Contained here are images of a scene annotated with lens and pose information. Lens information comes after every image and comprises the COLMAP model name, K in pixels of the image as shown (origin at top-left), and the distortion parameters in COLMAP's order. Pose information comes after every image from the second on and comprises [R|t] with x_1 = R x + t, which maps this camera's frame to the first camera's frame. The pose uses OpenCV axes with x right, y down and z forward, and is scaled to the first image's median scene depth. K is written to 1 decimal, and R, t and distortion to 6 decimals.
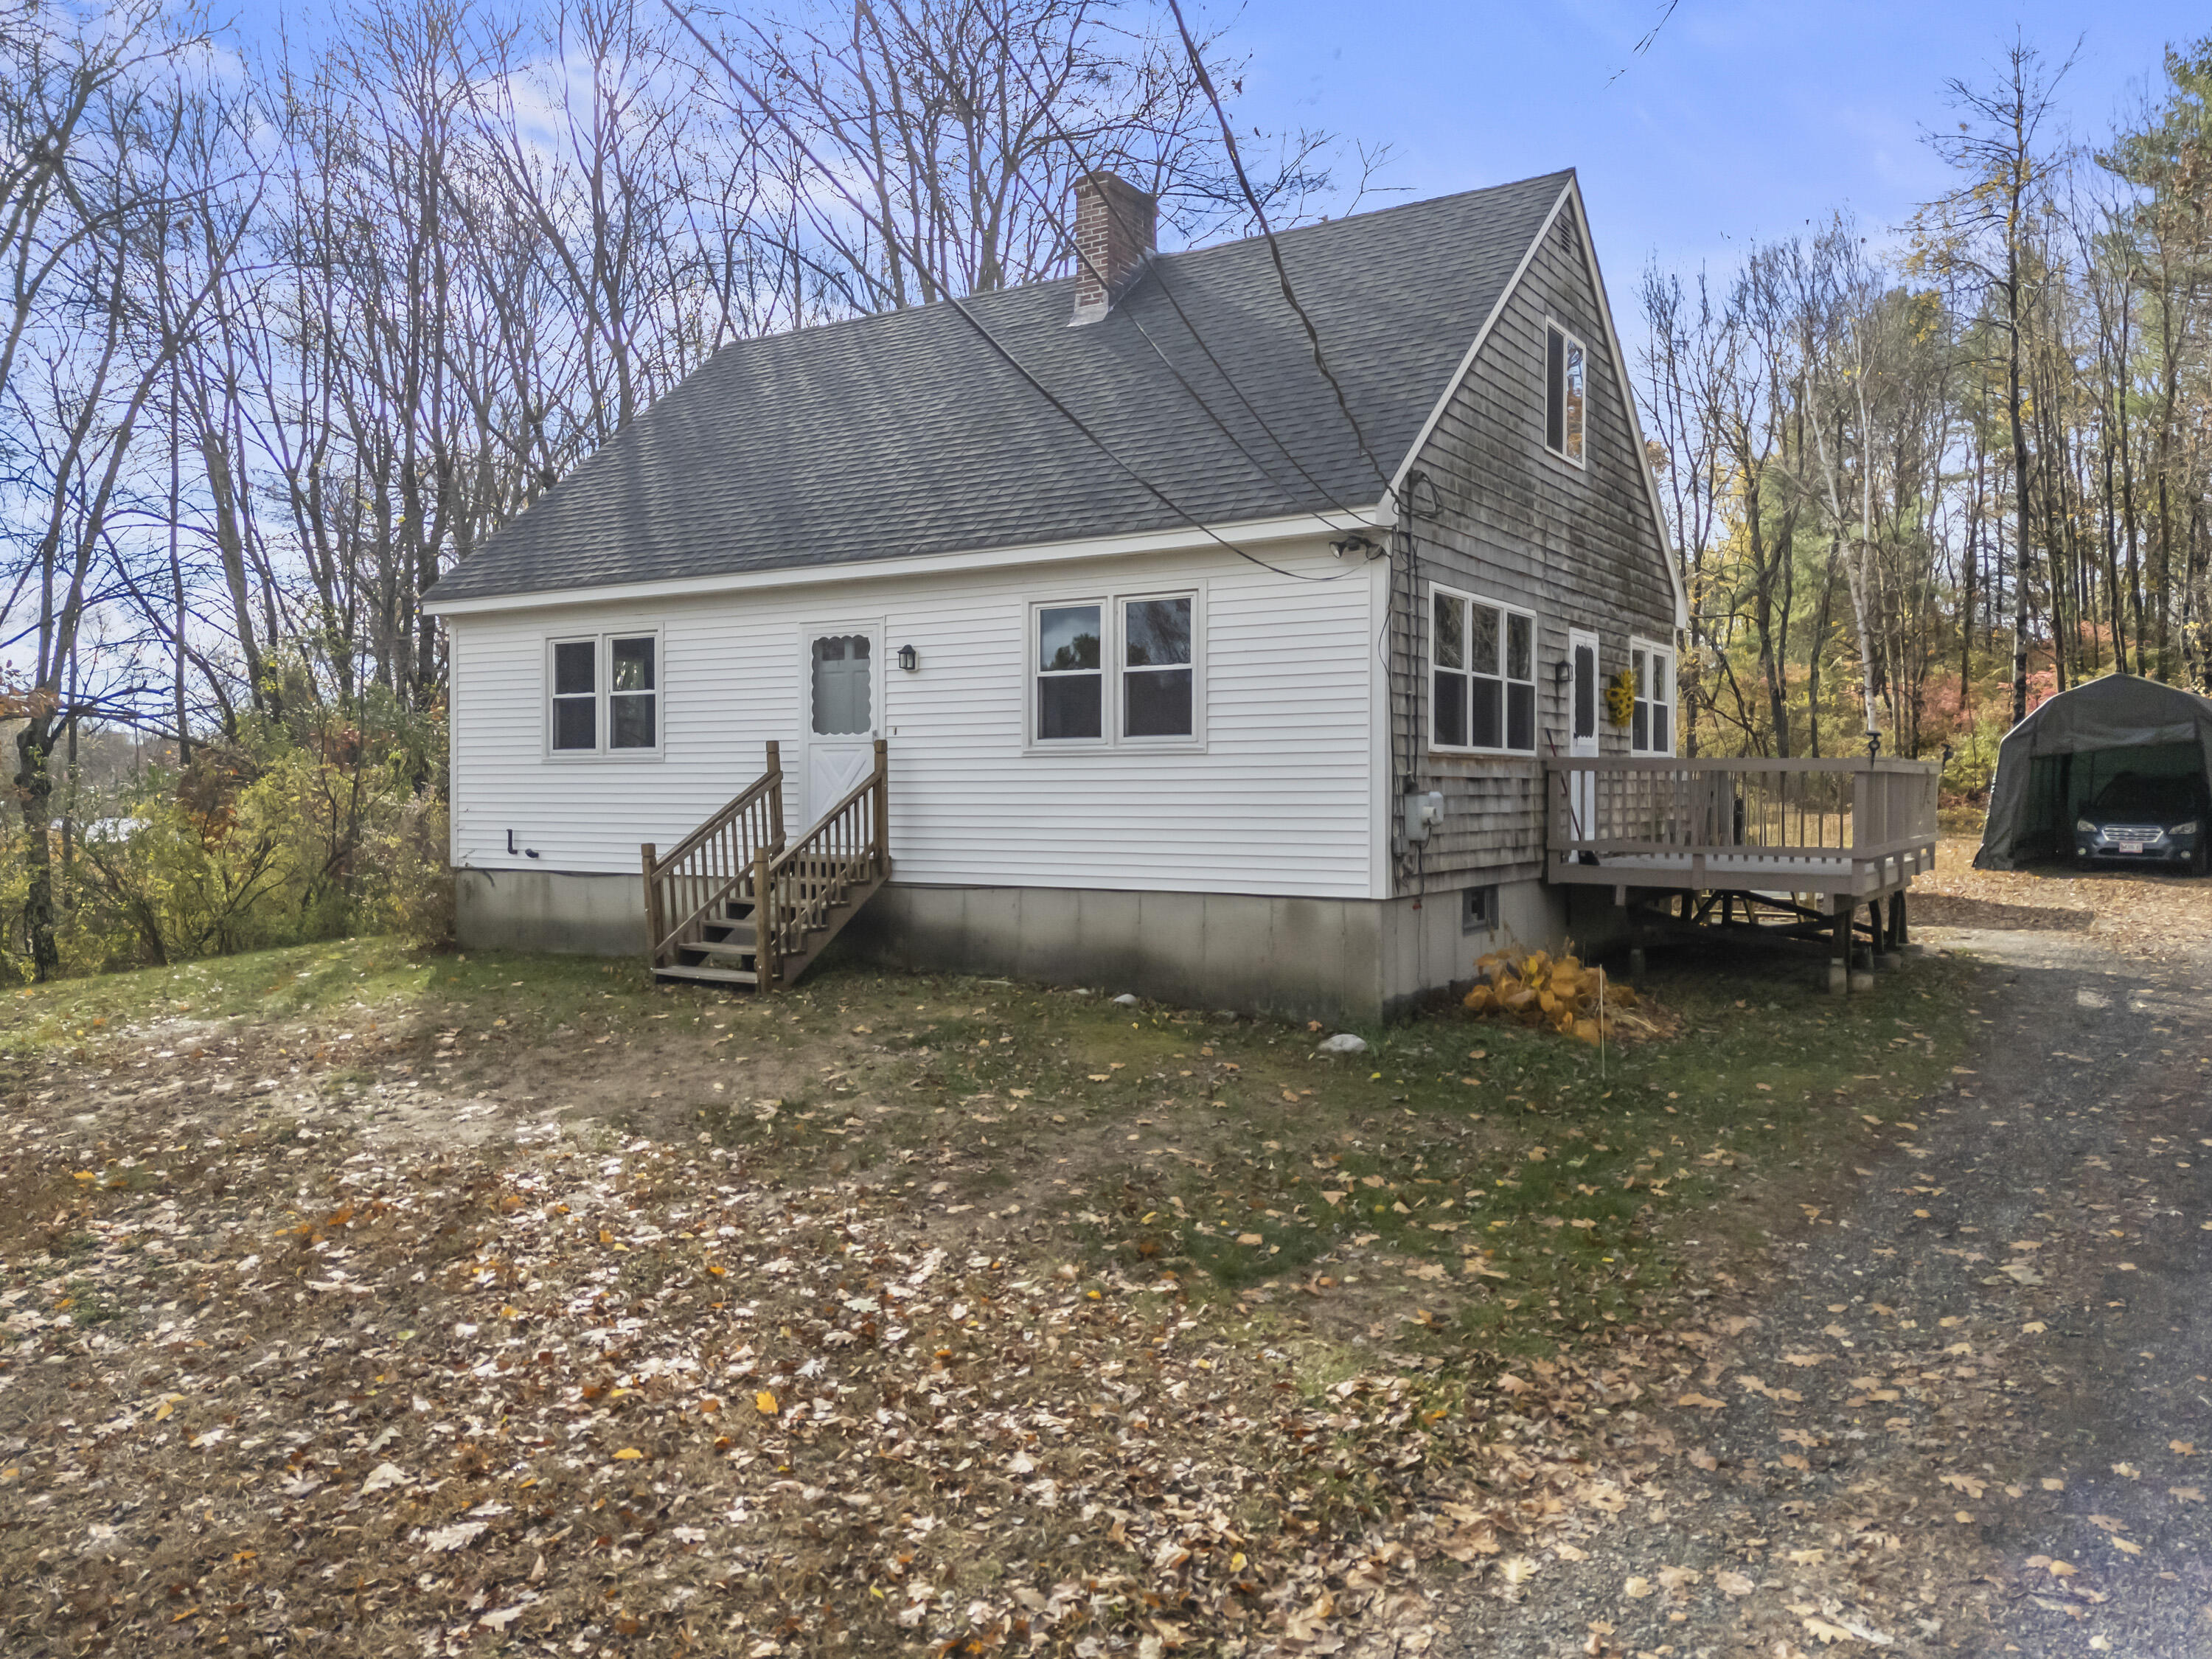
lens RADIAL K [[1595.1, 0, 1106.0], [0, 1595.1, 829.5], [0, 0, 1]] dist [0.078592, -0.006619]
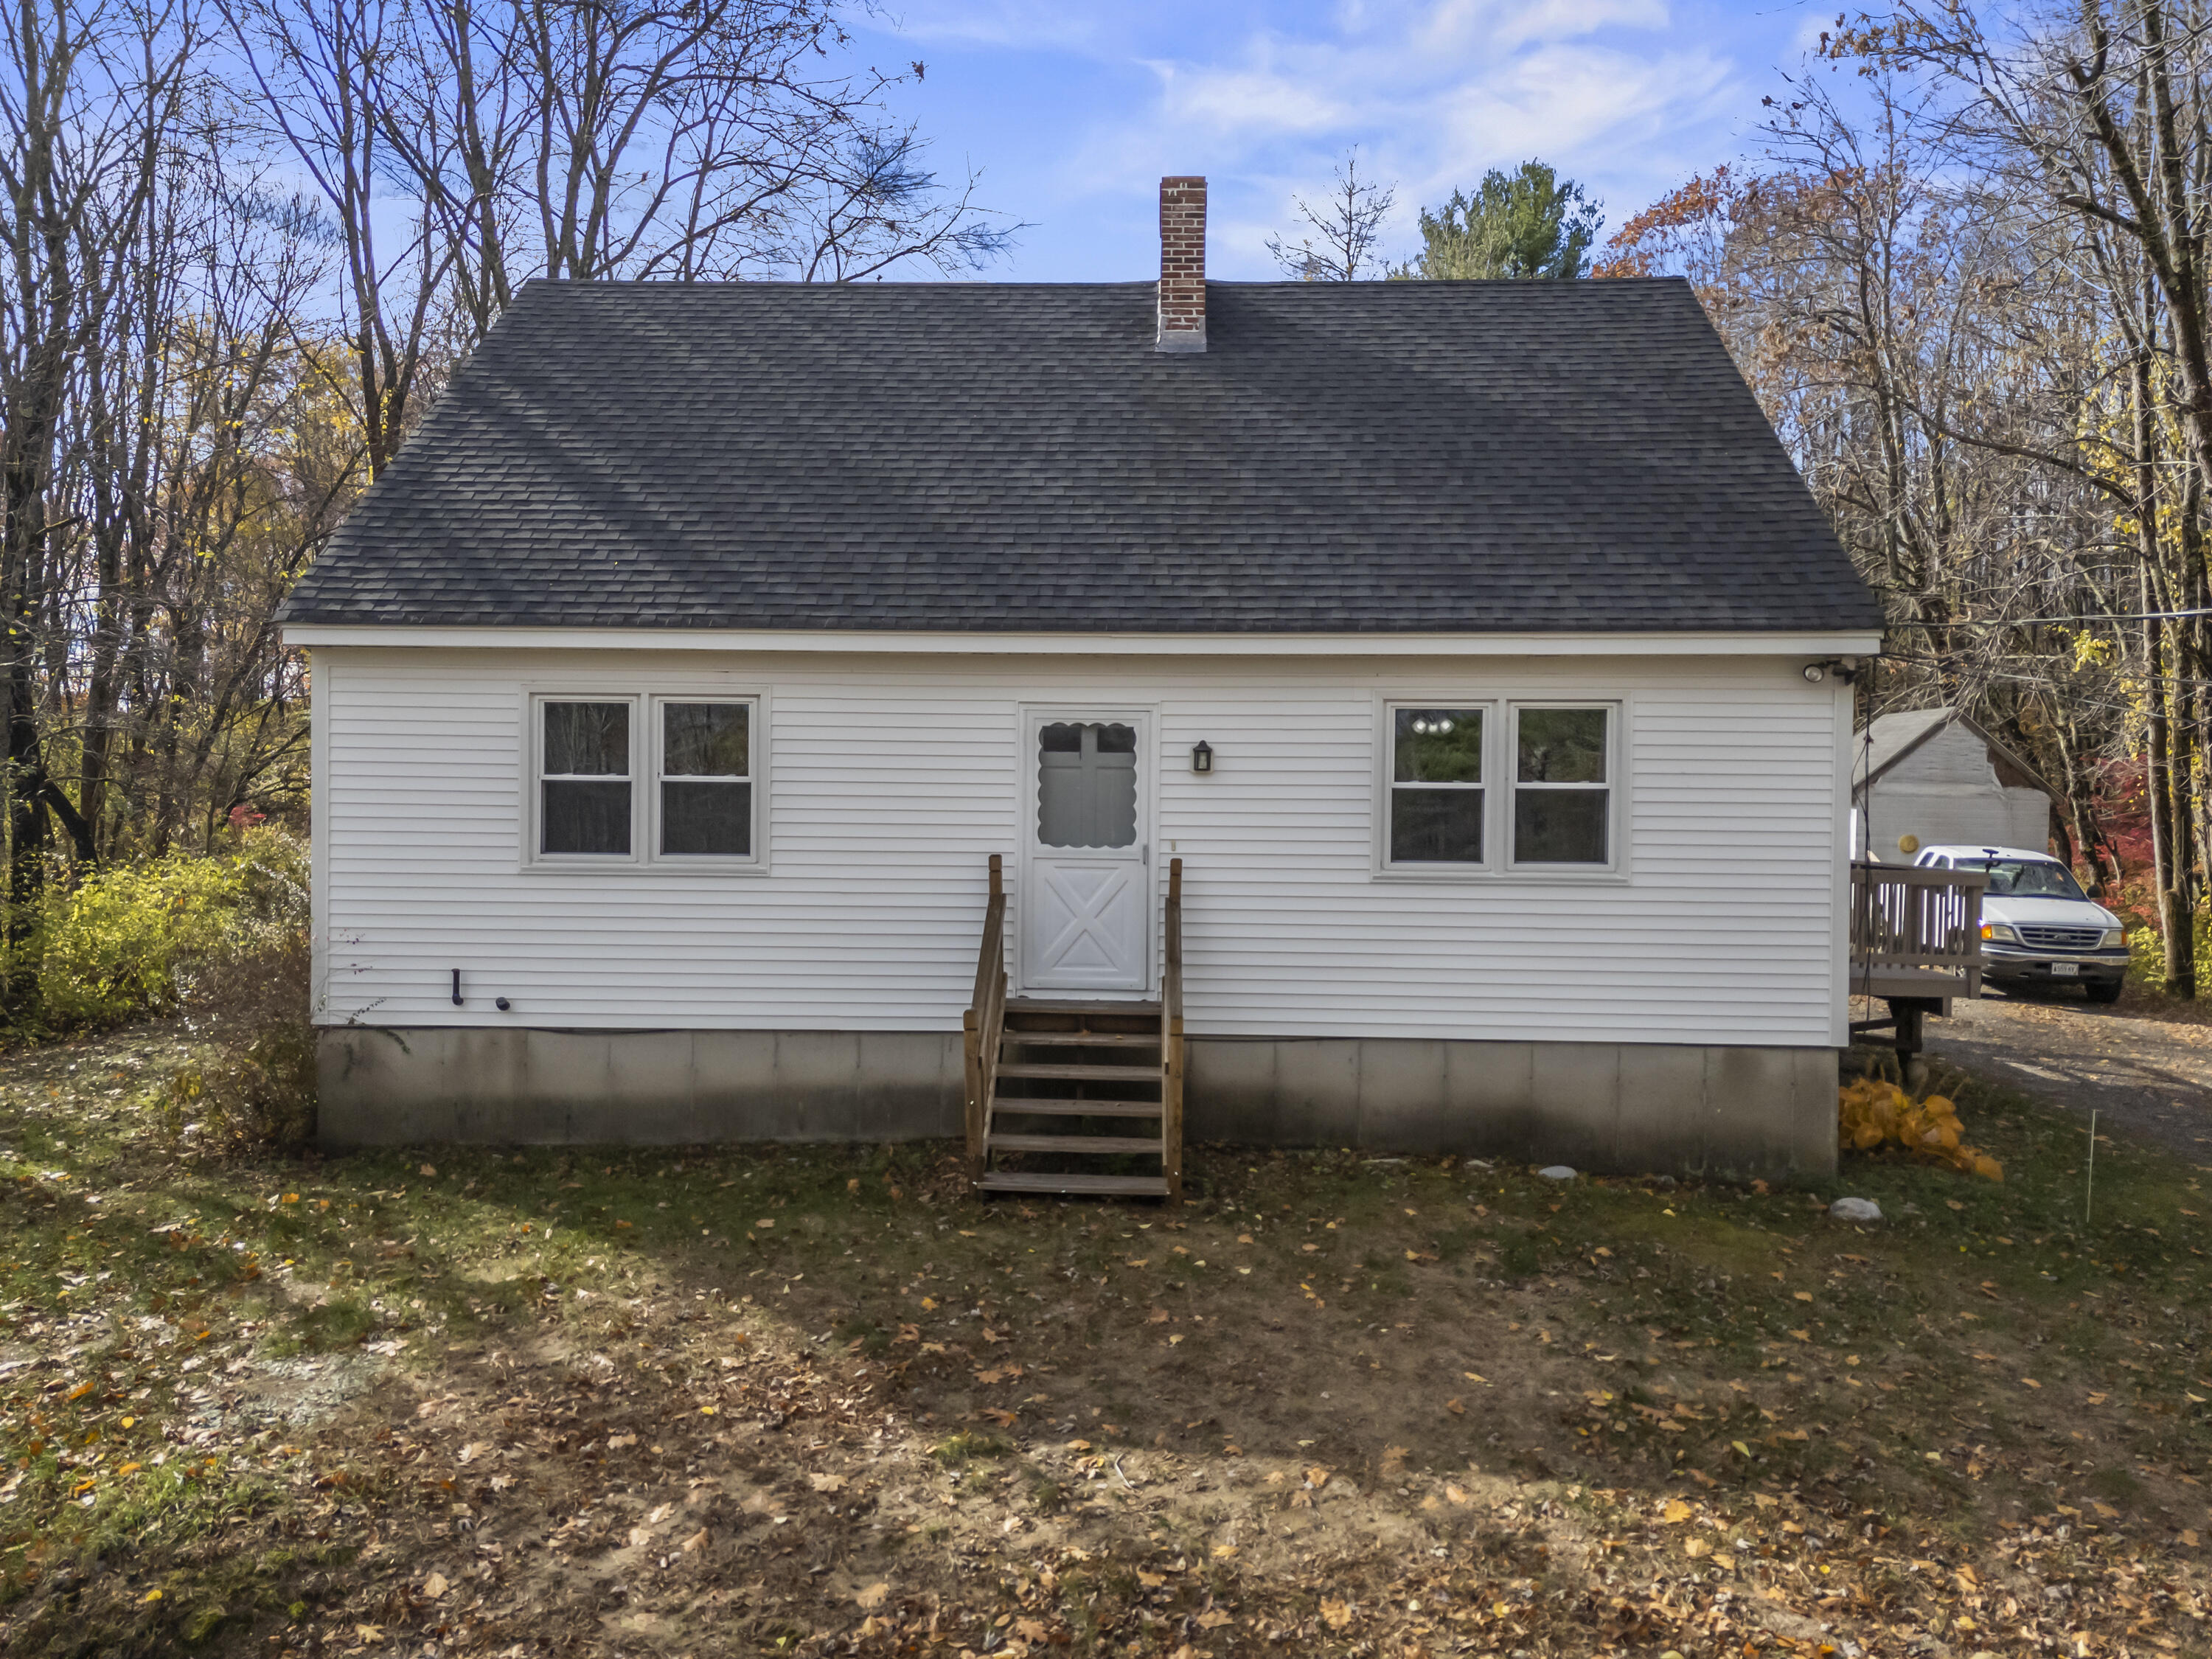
lens RADIAL K [[1564.4, 0, 1099.6], [0, 1564.4, 918.9], [0, 0, 1]] dist [0.070051, -0.001909]
pose [[0.866066, 0.012901, 0.499764, -0.537610], [-0.001284, 0.999721, -0.023582, -0.006408], [-0.499928, 0.019782, 0.865841, 0.329145]]
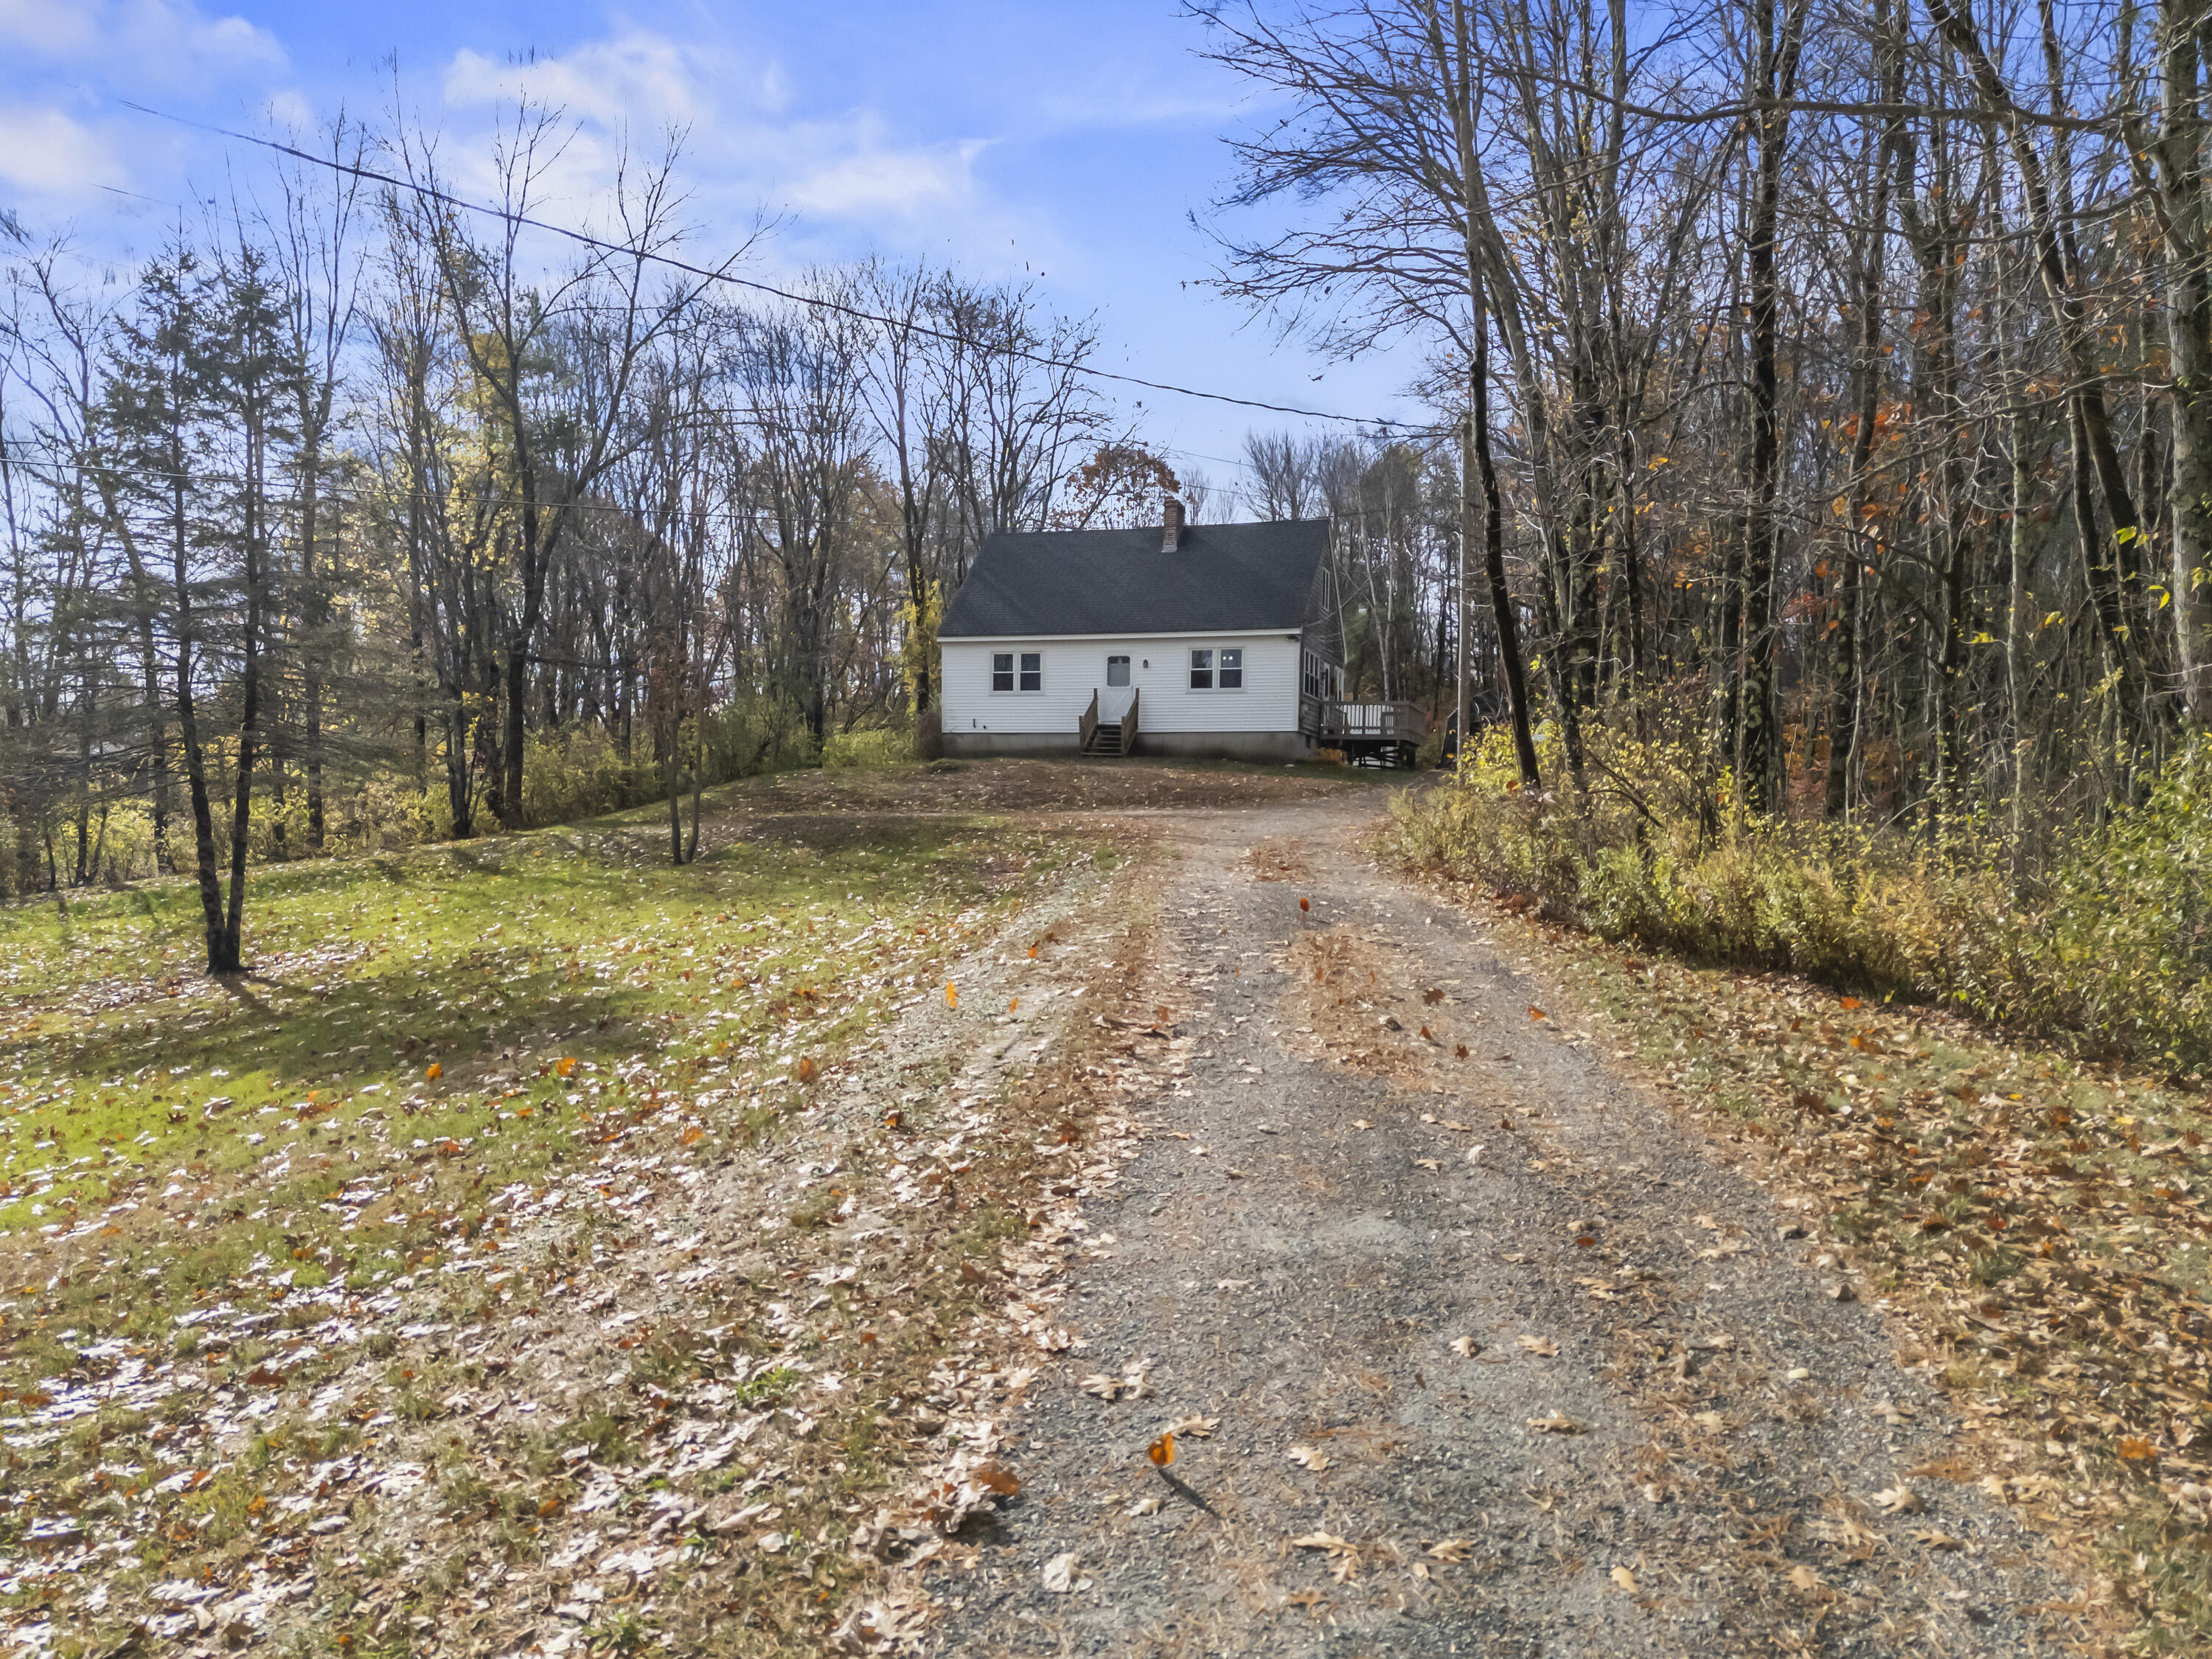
lens RADIAL K [[1595.1, 0, 1106.0], [0, 1595.1, 829.5], [0, 0, 1]] dist [0.078592, -0.006619]
pose [[0.962424, 0.007273, 0.271455, -1.048306], [-0.004993, 0.999946, -0.009088, 0.254953], [-0.271506, 0.007391, 0.962408, -2.059247]]
